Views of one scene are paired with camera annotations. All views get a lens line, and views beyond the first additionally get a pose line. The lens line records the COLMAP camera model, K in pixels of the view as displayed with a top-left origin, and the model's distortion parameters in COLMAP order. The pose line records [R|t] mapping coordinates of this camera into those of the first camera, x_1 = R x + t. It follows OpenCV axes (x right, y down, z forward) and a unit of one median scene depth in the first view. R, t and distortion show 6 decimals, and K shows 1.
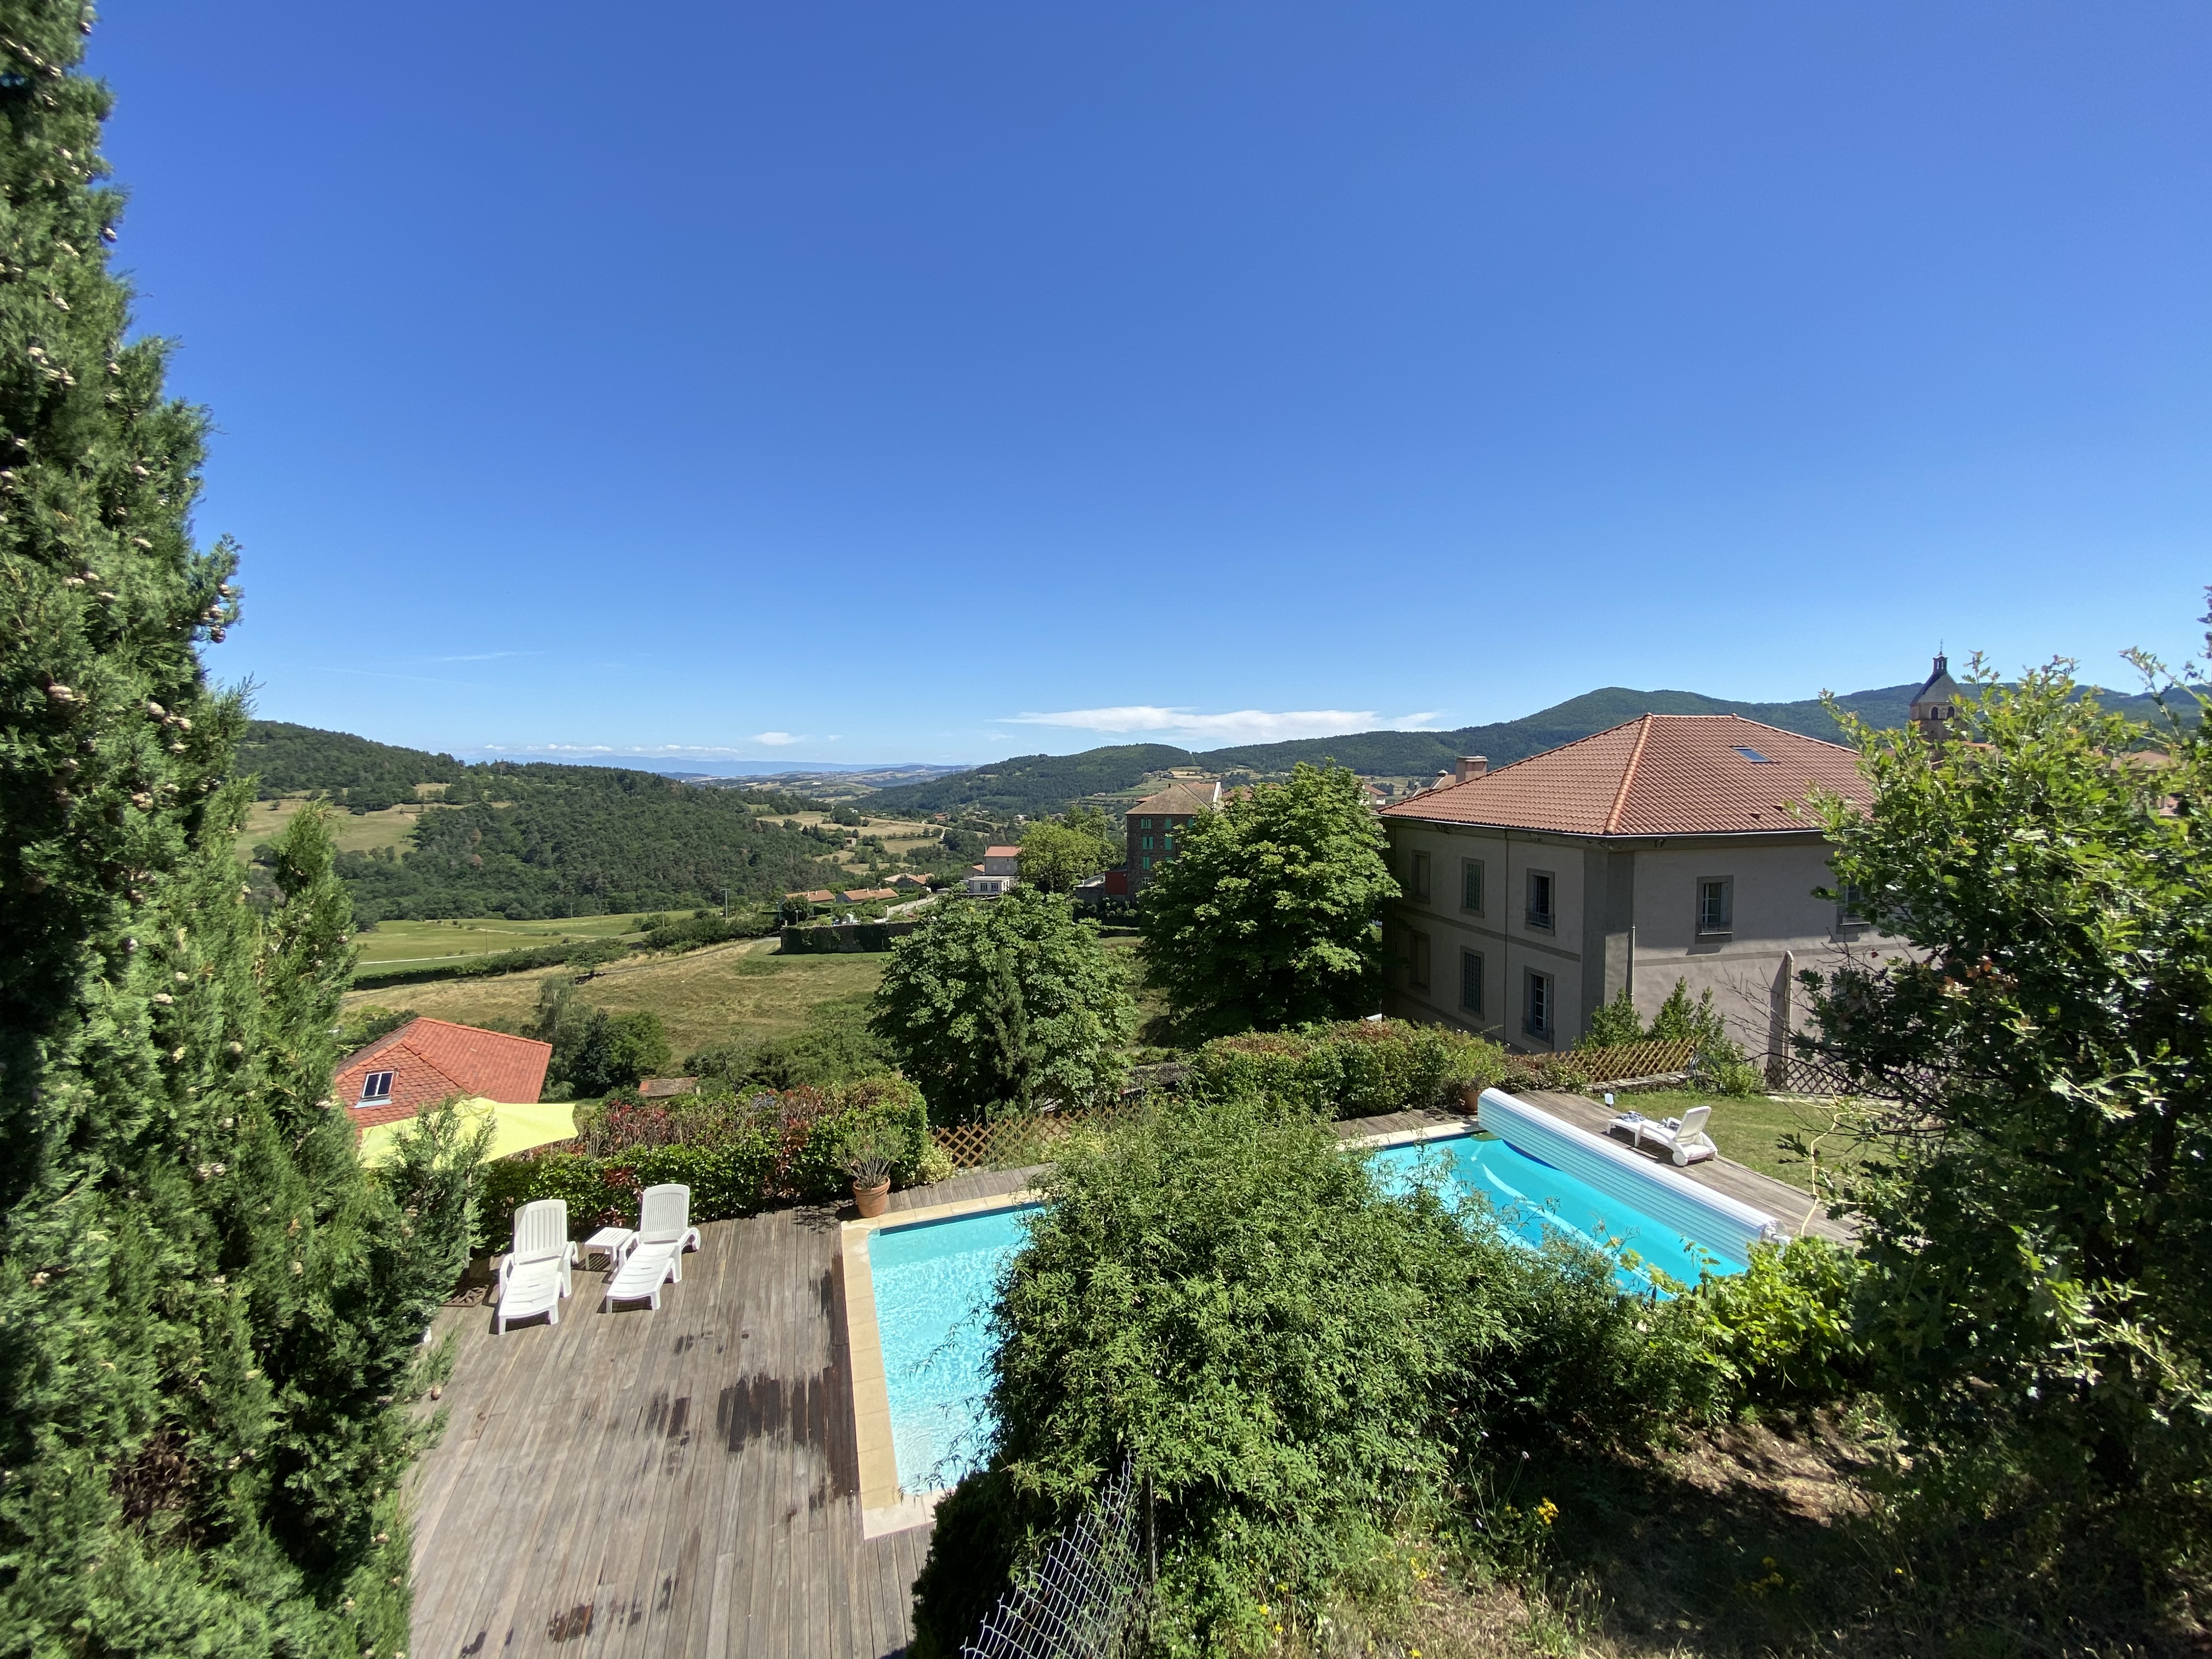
lens RADIAL K [[883.1, 0, 1106.0], [0, 883.1, 829.5], [0, 0, 1]] dist [0.019683, -0.023672]
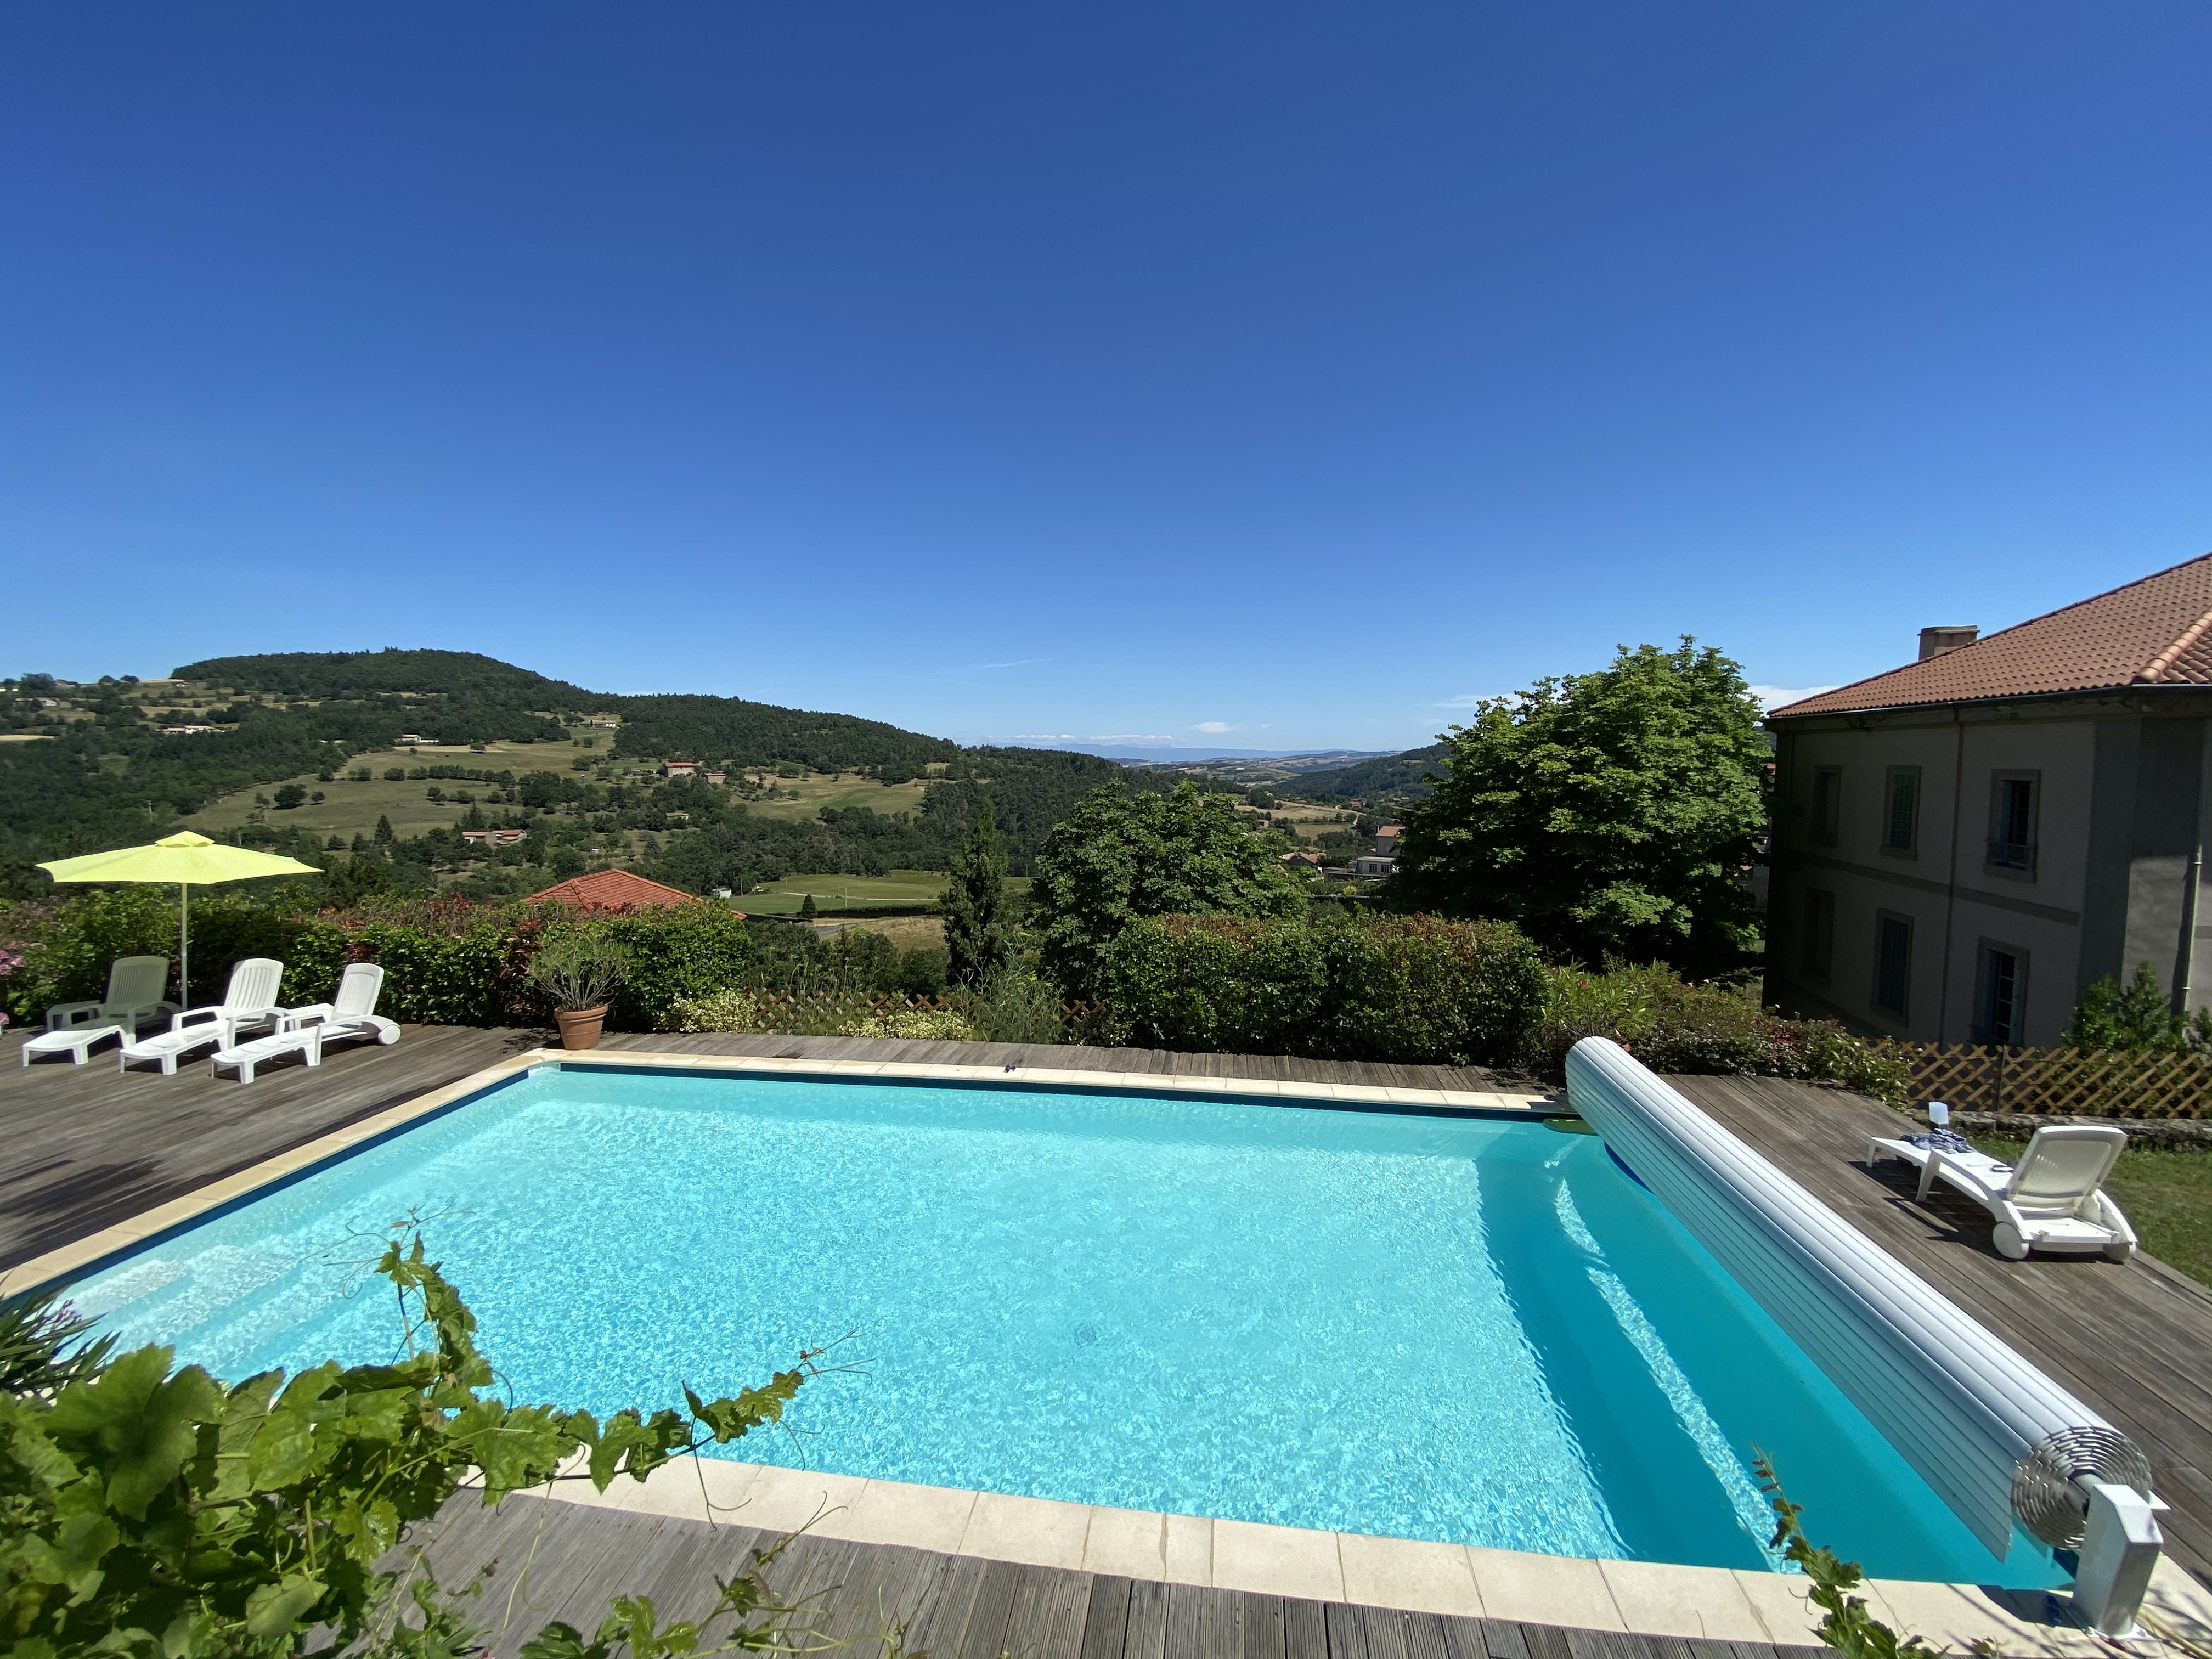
lens RADIAL K [[883.1, 0, 1106.0], [0, 883.1, 829.5], [0, 0, 1]] dist [0.019683, -0.023672]
pose [[0.896417, 0.045157, -0.440905, 0.231640], [-0.037051, 0.998949, 0.026981, 0.099614], [0.441660, -0.007850, 0.897148, 0.246925]]
